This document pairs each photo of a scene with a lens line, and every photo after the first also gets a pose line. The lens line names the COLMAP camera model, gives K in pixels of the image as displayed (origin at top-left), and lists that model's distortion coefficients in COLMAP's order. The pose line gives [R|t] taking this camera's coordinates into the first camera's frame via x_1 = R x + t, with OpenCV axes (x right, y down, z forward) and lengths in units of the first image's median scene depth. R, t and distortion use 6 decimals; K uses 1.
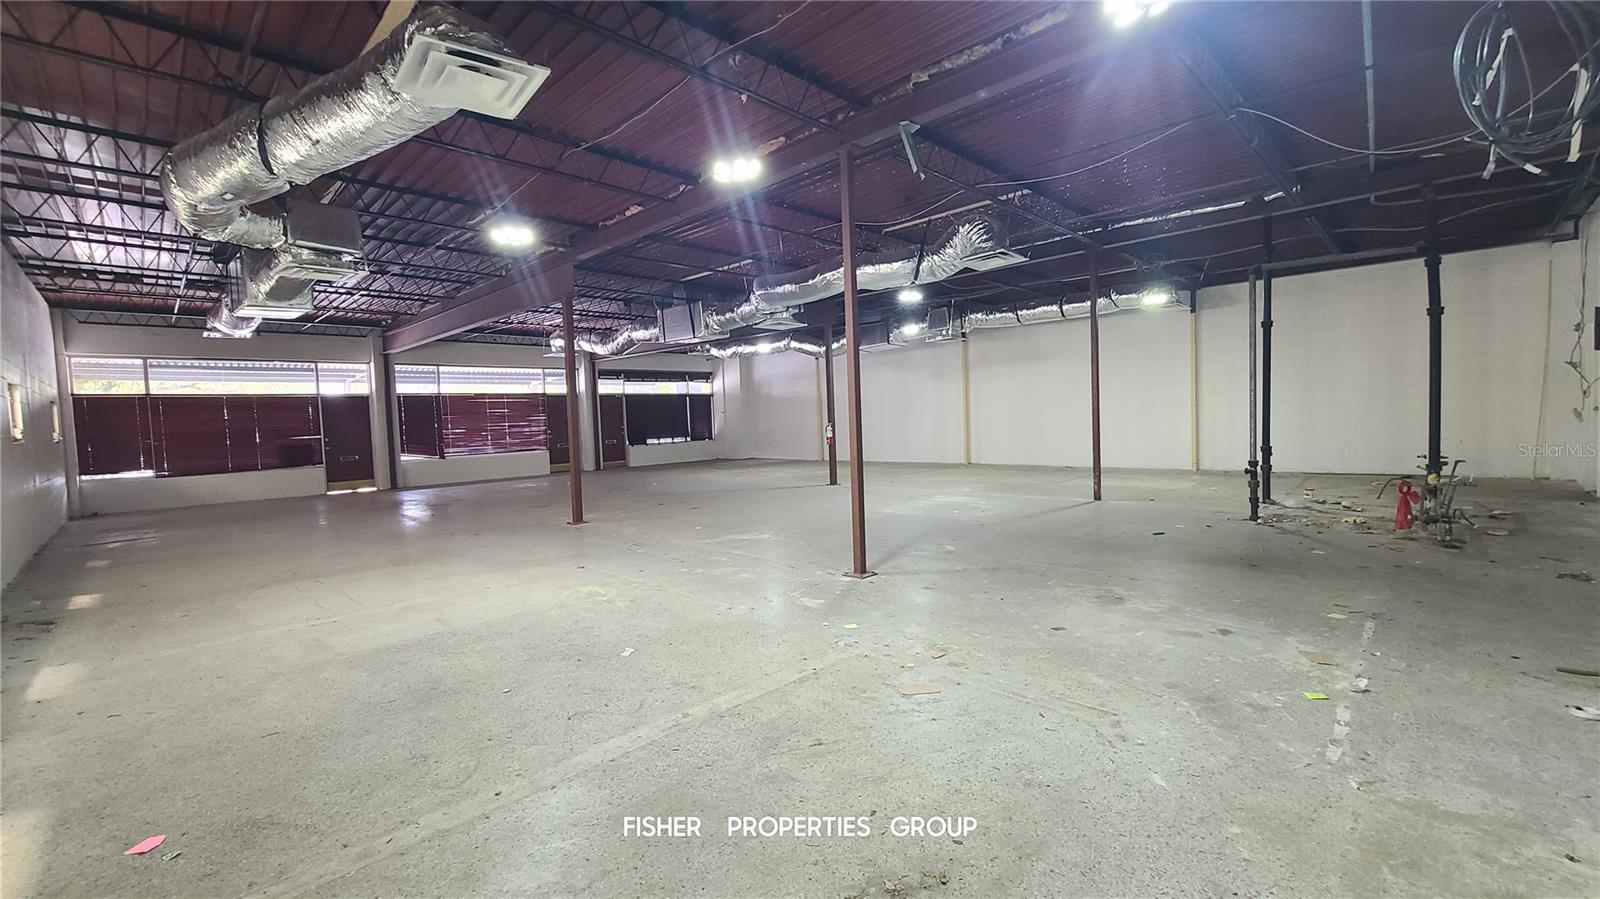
lens RADIAL K [[656.1, 0, 809.5], [0, 656.1, 450.1], [0, 0, 1]] dist [0.000780, -0.000974]
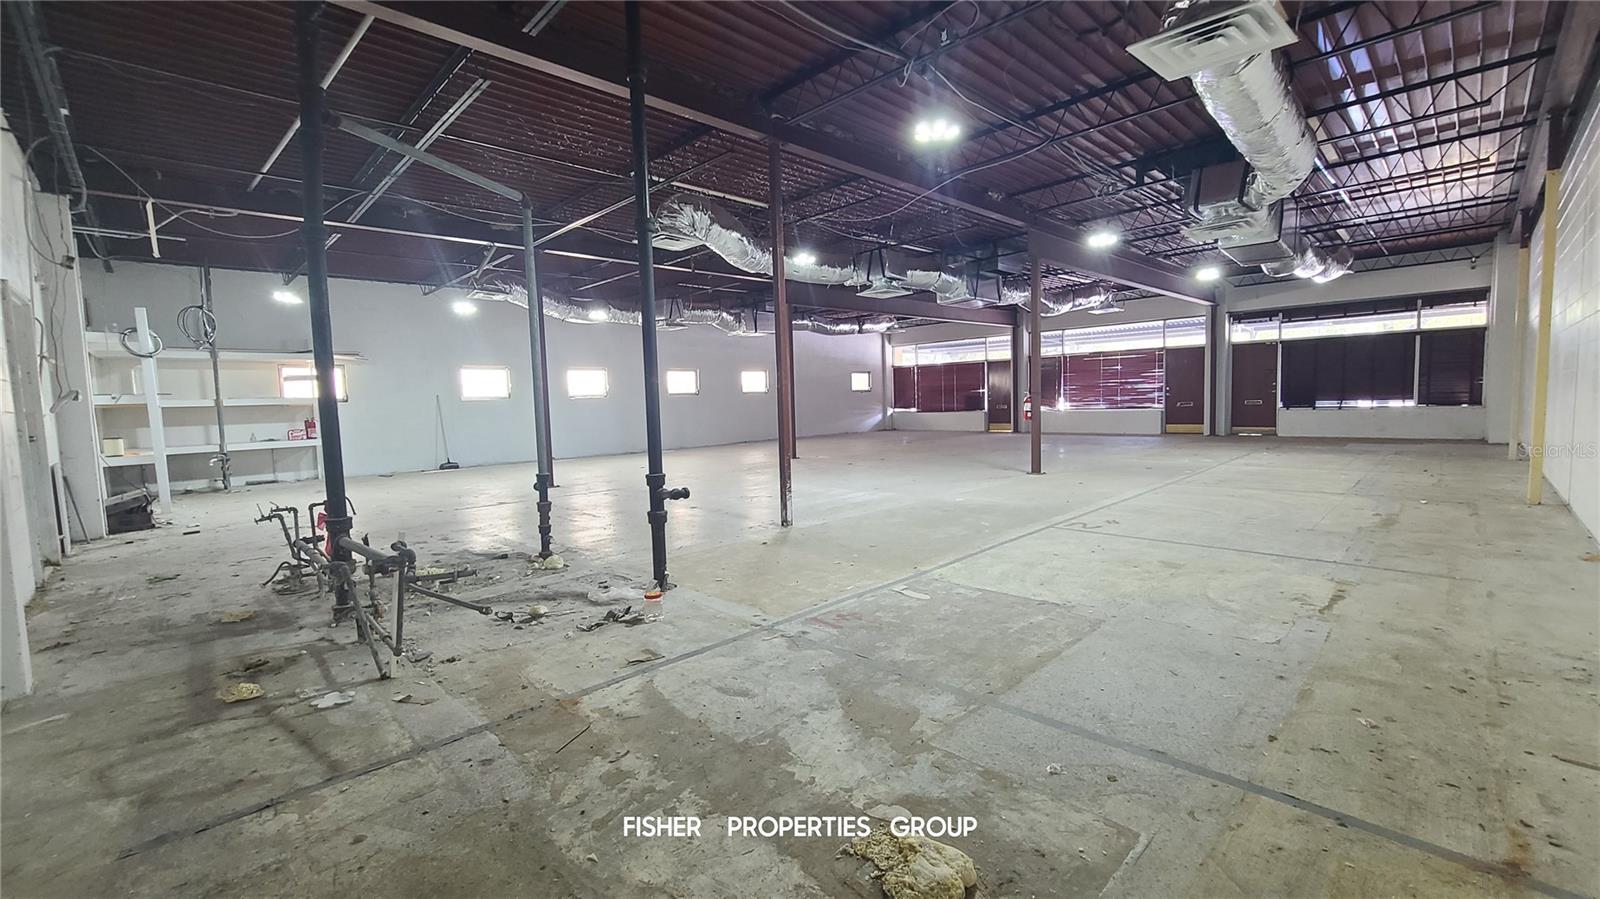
lens RADIAL K [[656.1, 0, 809.0], [0, 656.1, 445.4], [0, 0, 1]] dist [0.000780, -0.000974]
pose [[-0.009028, 0.109678, -0.993926, 0.494408], [-0.020052, 0.993747, 0.109841, -0.036619], [0.999758, 0.020922, -0.006772, 0.461056]]
